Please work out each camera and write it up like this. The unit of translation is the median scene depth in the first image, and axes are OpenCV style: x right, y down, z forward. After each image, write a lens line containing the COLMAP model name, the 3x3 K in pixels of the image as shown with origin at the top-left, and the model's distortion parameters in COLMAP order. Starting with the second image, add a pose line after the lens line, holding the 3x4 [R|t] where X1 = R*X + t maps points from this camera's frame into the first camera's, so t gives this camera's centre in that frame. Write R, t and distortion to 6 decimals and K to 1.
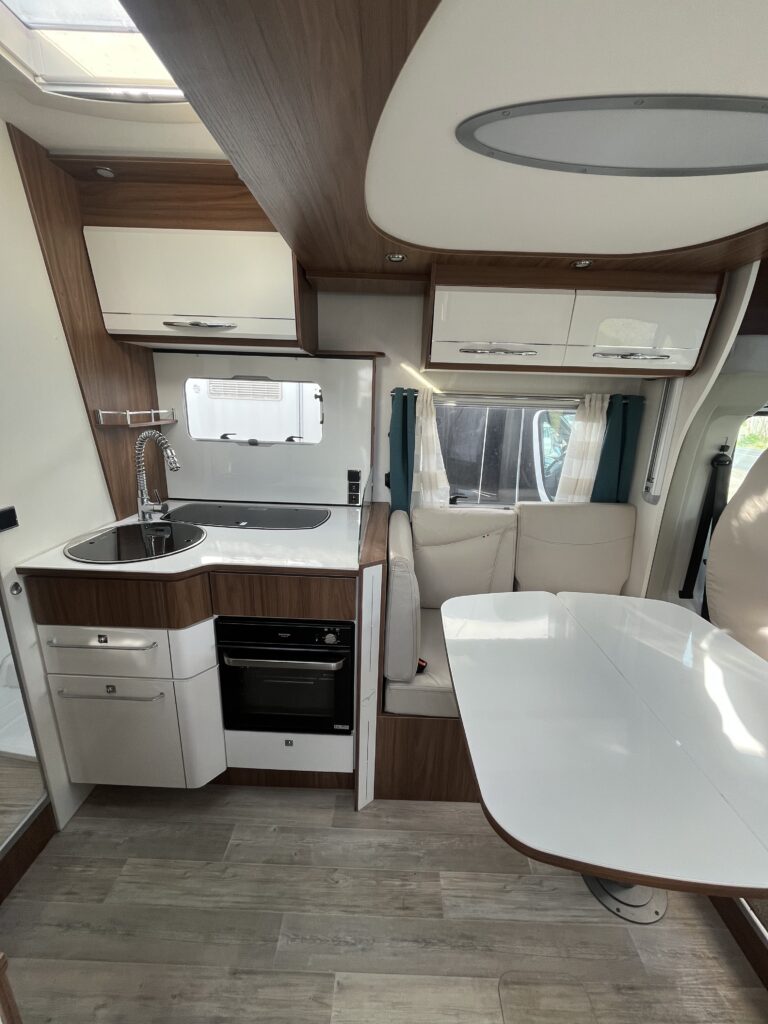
lens RADIAL K [[411.9, 0, 388.1], [0, 411.9, 513.0], [0, 0, 1]] dist [-0.002656, -0.000064]
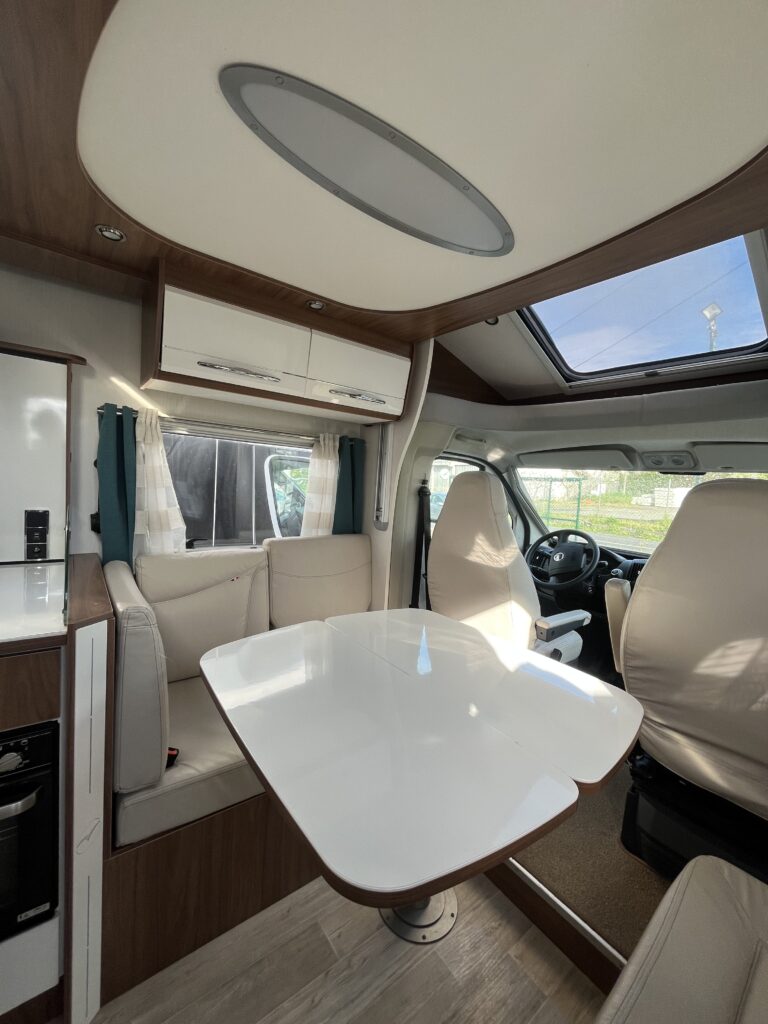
lens RADIAL K [[411.9, 0, 388.1], [0, 411.9, 513.0], [0, 0, 1]] dist [-0.002656, -0.000064]
pose [[0.785439, -0.027595, 0.618324, -0.060884], [0.126460, 0.985086, -0.116675, 0.078944], [-0.605882, 0.169834, 0.777215, 0.117499]]
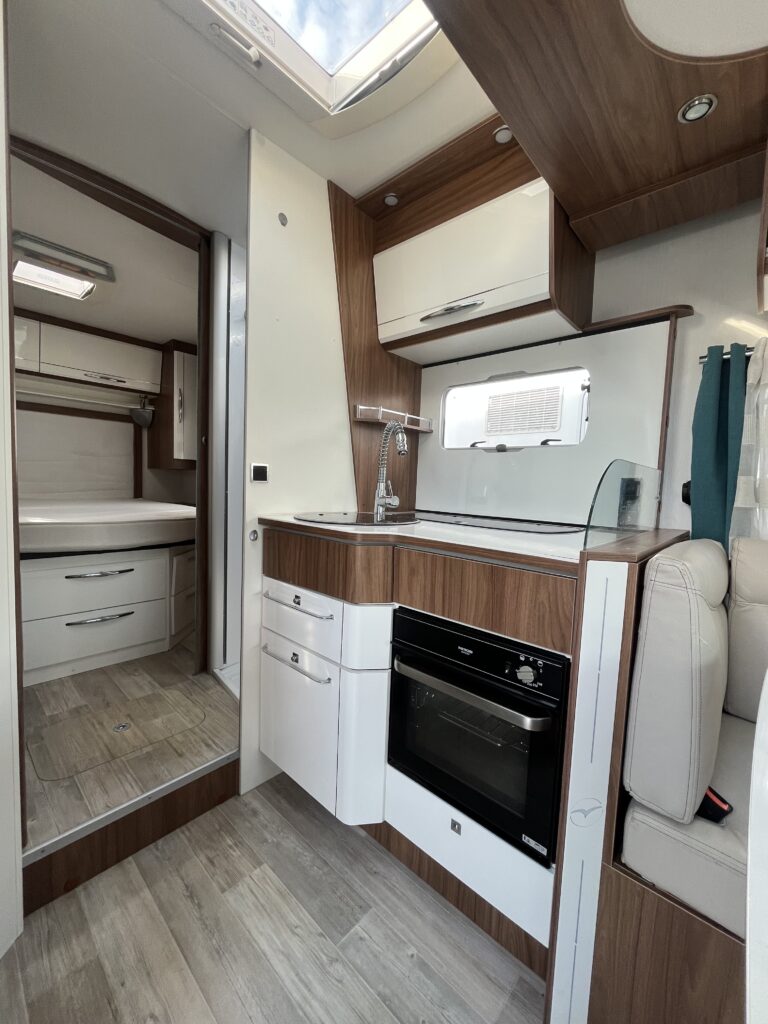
lens RADIAL K [[411.9, 0, 388.1], [0, 411.9, 513.0], [0, 0, 1]] dist [-0.002656, -0.000064]
pose [[0.751369, 0.044165, -0.658403, 0.098222], [-0.191265, 0.969503, -0.153239, 0.188809], [0.631556, 0.241068, 0.736901, 0.317185]]
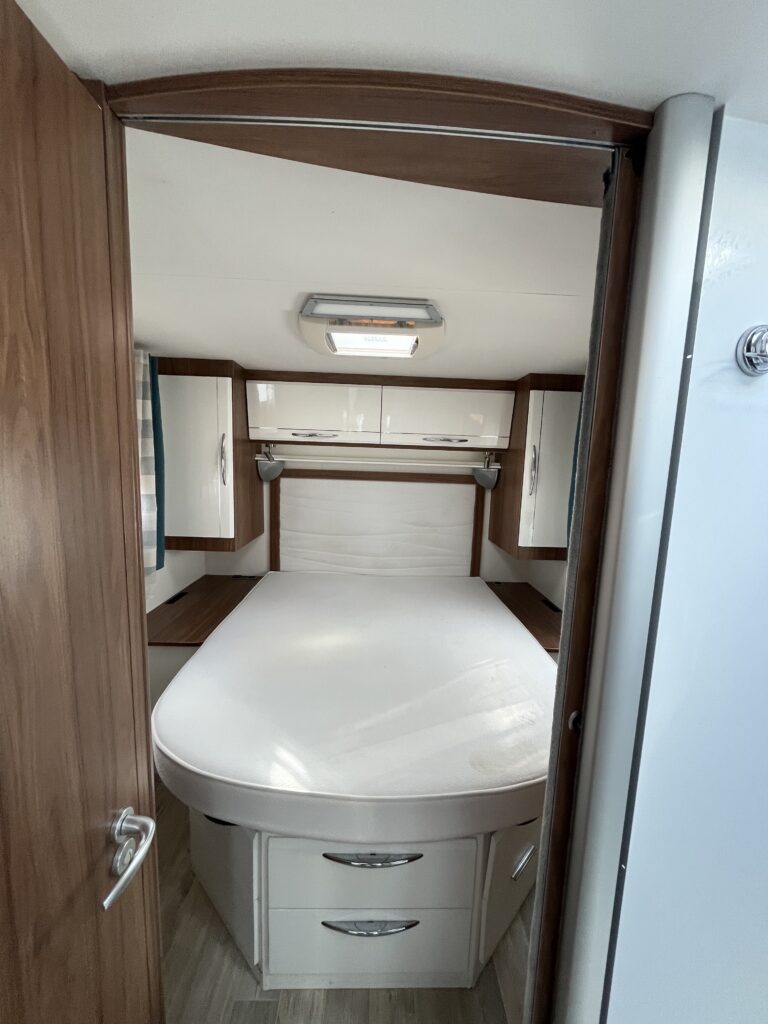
lens RADIAL K [[411.9, 0, 388.1], [0, 411.9, 513.0], [0, 0, 1]] dist [-0.002656, -0.000064]
pose [[0.046285, 0.104729, -0.993423, -0.761659], [-0.299647, 0.950147, 0.086205, -0.333358], [0.952927, 0.293686, 0.075359, 0.537472]]
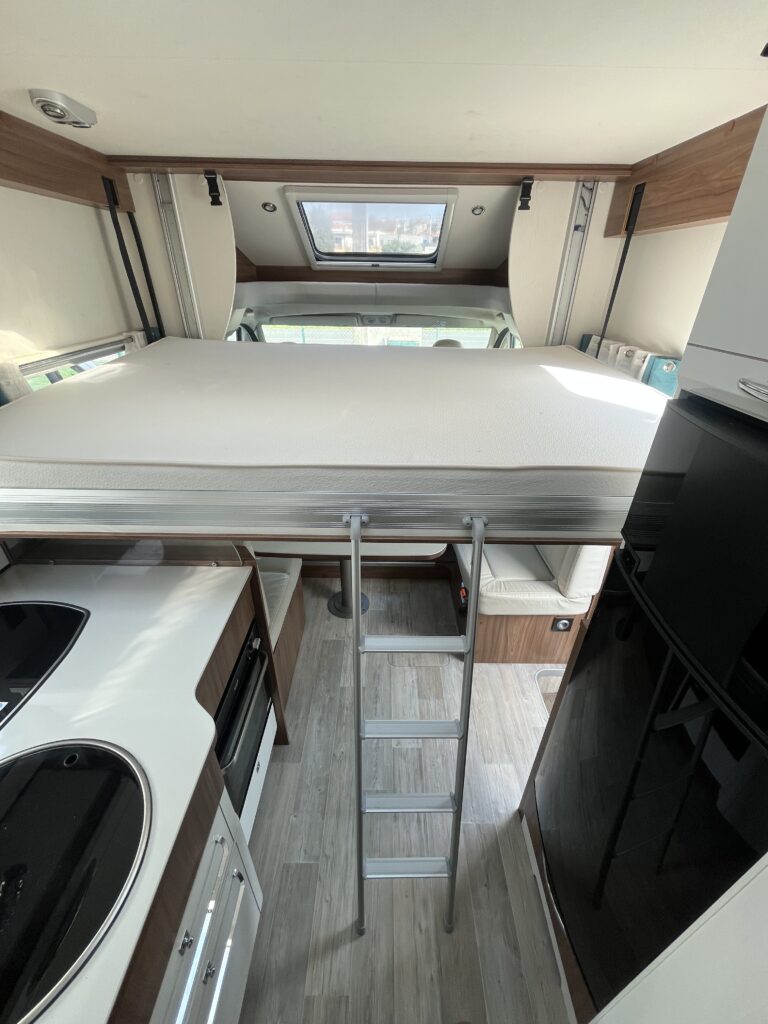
lens RADIAL K [[411.9, 0, 388.1], [0, 411.9, 513.0], [0, 0, 1]] dist [-0.002656, -0.000064]
pose [[-0.013978, -0.529089, 0.848451, -0.767220], [0.254033, 0.818814, 0.514793, -0.362399], [-0.967095, 0.222730, 0.122961, 0.459868]]
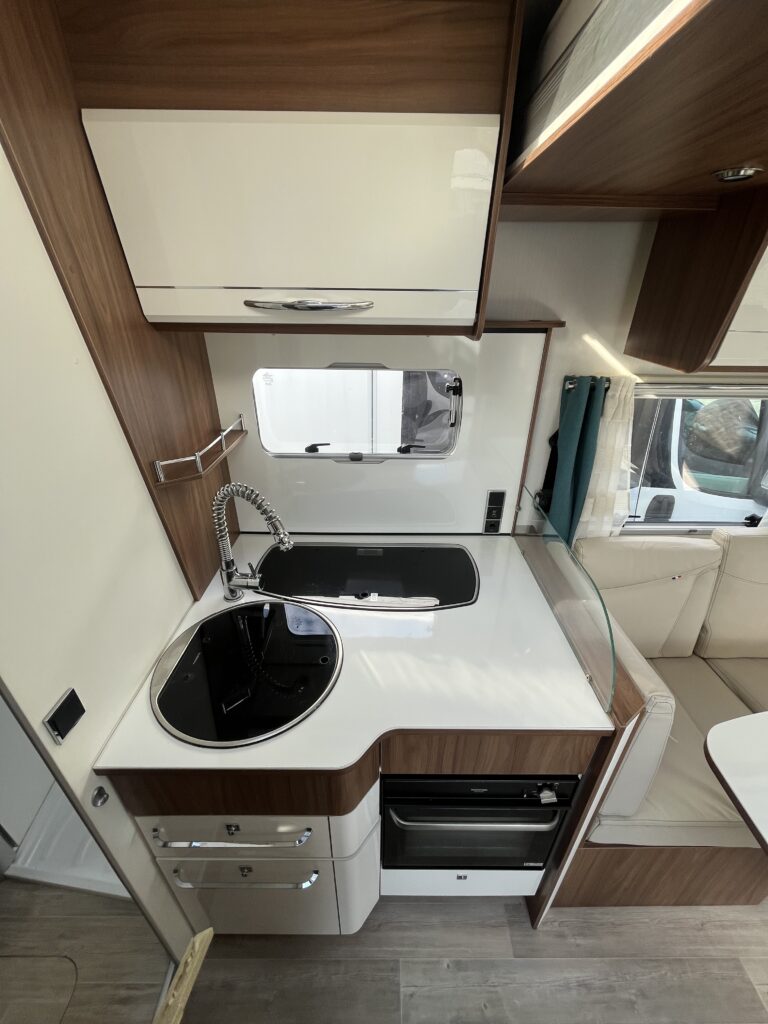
lens RADIAL K [[411.9, 0, 388.1], [0, 411.9, 513.0], [0, 0, 1]] dist [-0.002656, -0.000064]
pose [[0.999539, -0.029951, 0.004940, -0.373629], [0.028146, 0.975384, 0.218709, -0.308504], [-0.011369, -0.218469, 0.975778, 0.391120]]
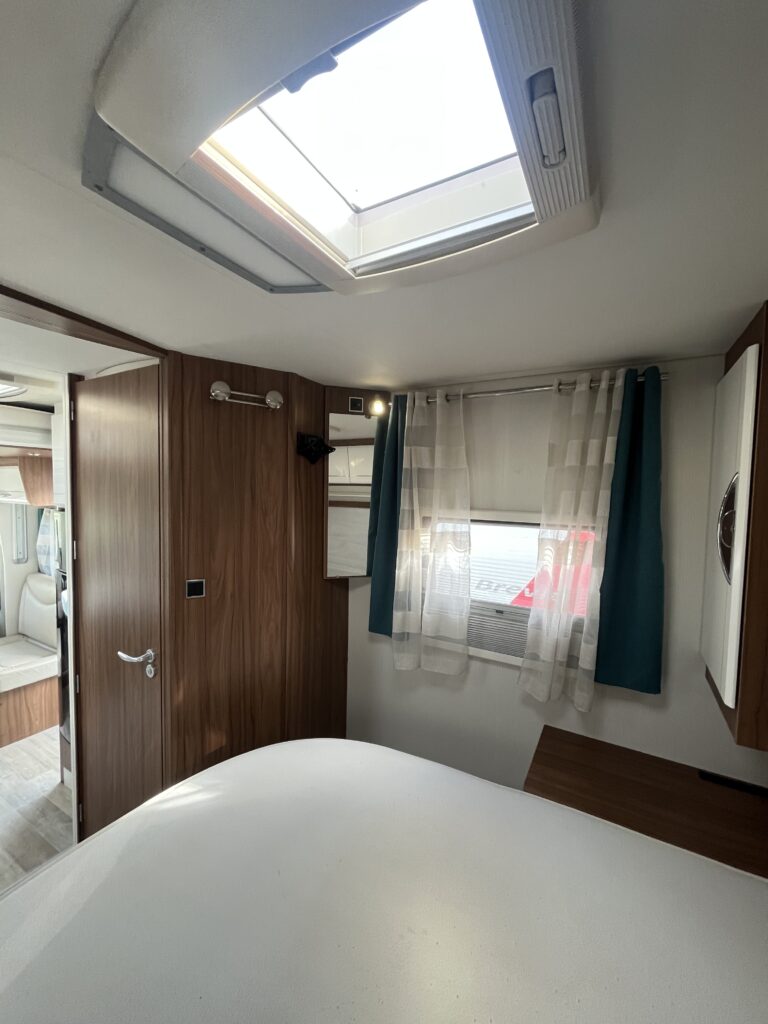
lens RADIAL K [[411.9, 0, 388.1], [0, 411.9, 513.0], [0, 0, 1]] dist [-0.002656, -0.000064]
pose [[-0.876693, -0.075344, 0.475114, -2.124420], [0.081860, 0.949888, 0.301683, -0.487656], [-0.474035, 0.303376, -0.826592, 0.850443]]
